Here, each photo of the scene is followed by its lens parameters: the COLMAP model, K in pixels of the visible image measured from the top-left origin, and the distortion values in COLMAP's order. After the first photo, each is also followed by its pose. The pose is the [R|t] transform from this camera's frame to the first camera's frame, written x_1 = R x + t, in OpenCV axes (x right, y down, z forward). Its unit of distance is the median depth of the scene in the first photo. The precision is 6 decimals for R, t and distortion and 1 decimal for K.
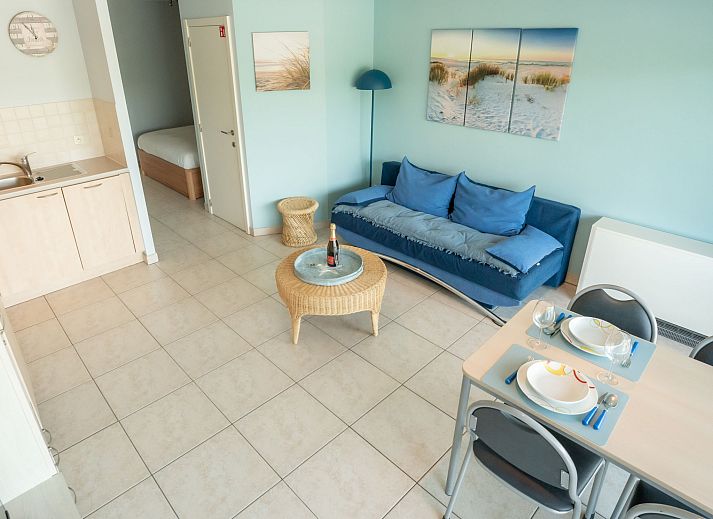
lens RADIAL K [[440.4, 0, 327.3], [0, 440.4, 222.3], [0, 0, 1]] dist [-0.022863, 0.000394]
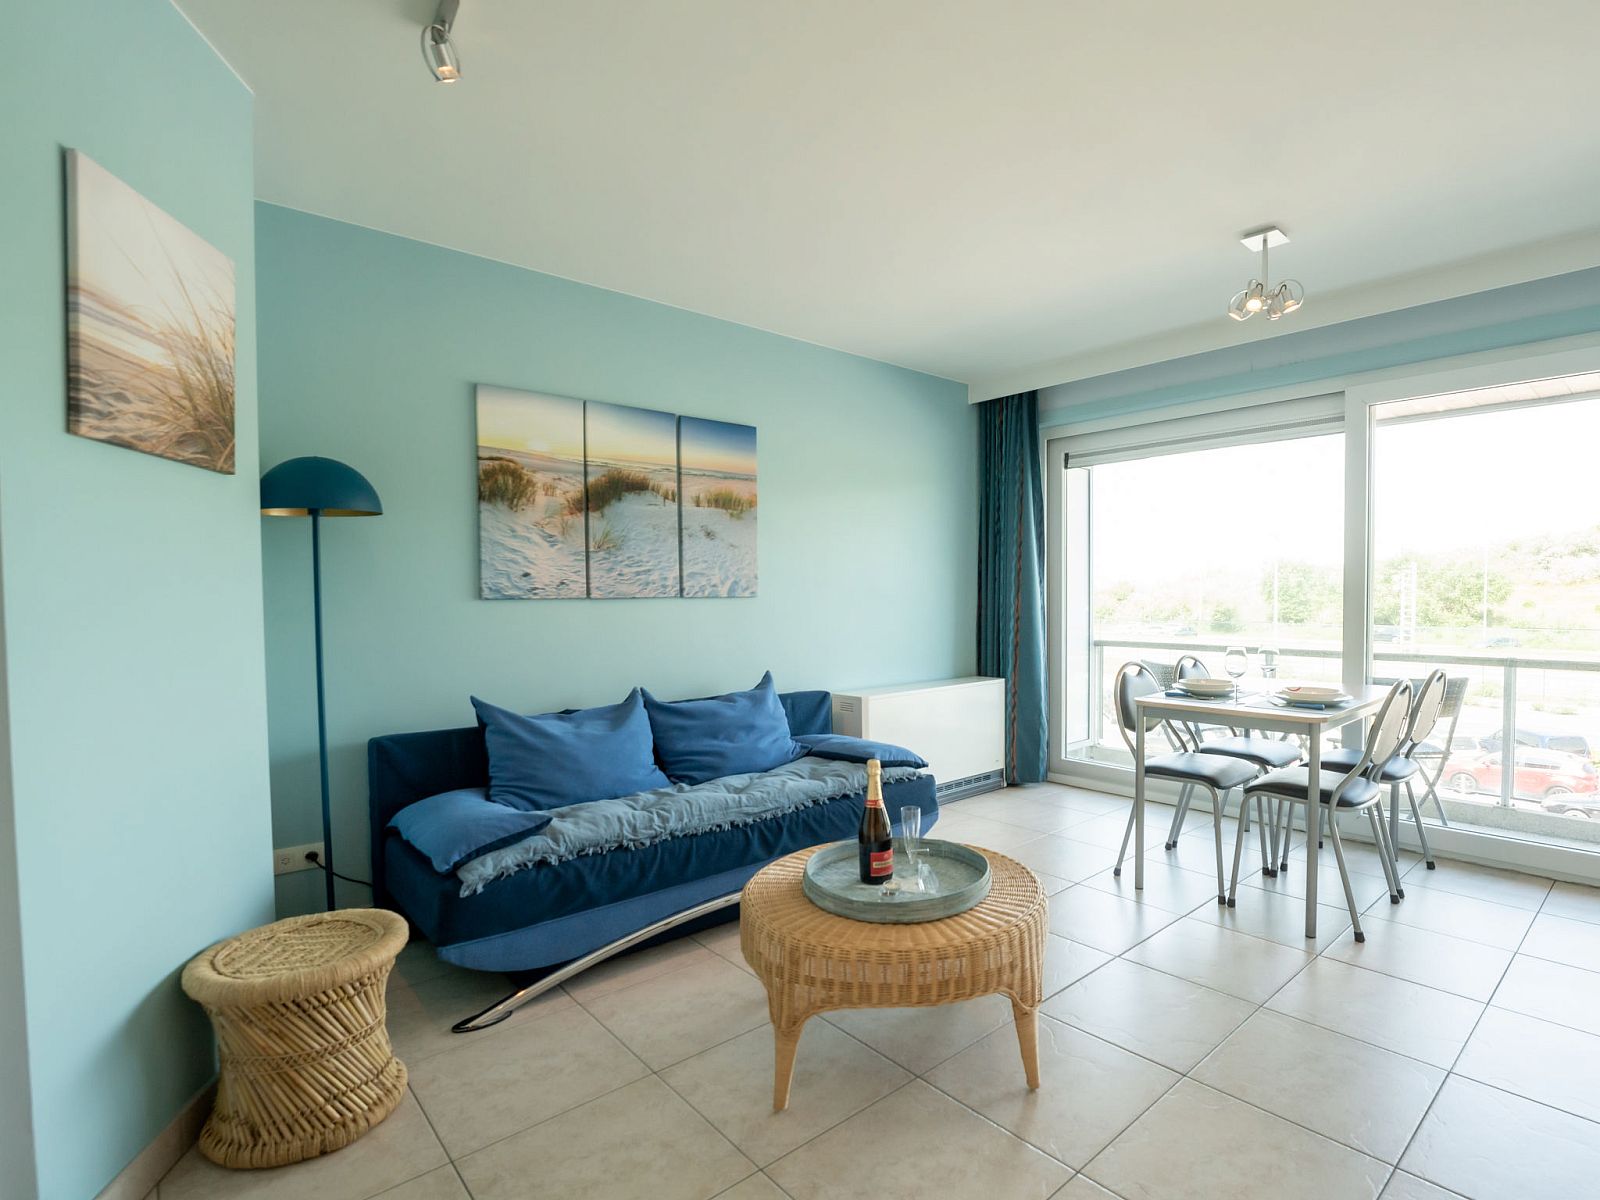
lens RADIAL K [[807.8, 0, 887.0], [0, 807.8, 622.6], [0, 0, 1]] dist [-0.023465, -0.000424]
pose [[-0.013349, -0.016639, 0.999772, -0.550932], [0.406224, 0.913541, 0.020628, -0.092314], [-0.913676, 0.406407, -0.005435, 0.768027]]
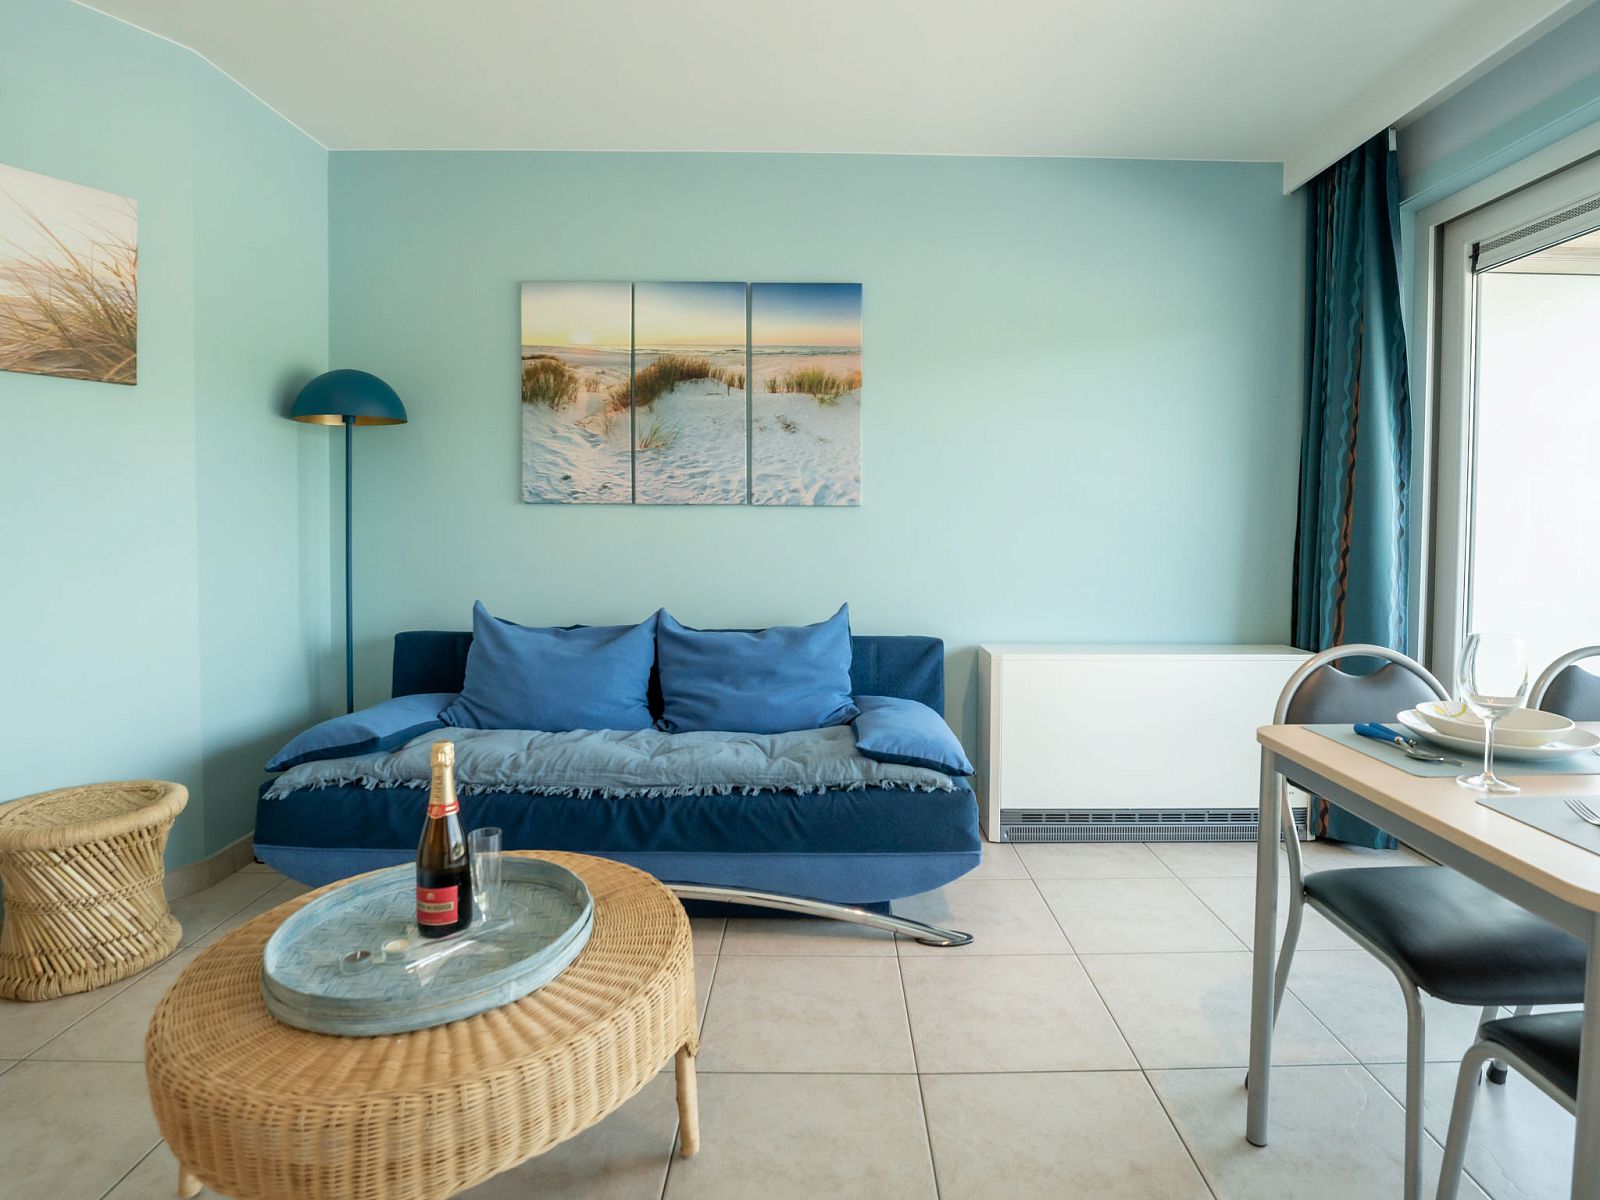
lens RADIAL K [[845.7, 0, 827.0], [0, 845.7, 543.9], [0, 0, 1]] dist [-0.023956, -0.000140]
pose [[0.671201, 0.000722, 0.741275, -0.153556], [0.276840, 0.927400, -0.251573, 0.063177], [-0.687640, 0.374071, 0.622272, 0.426088]]
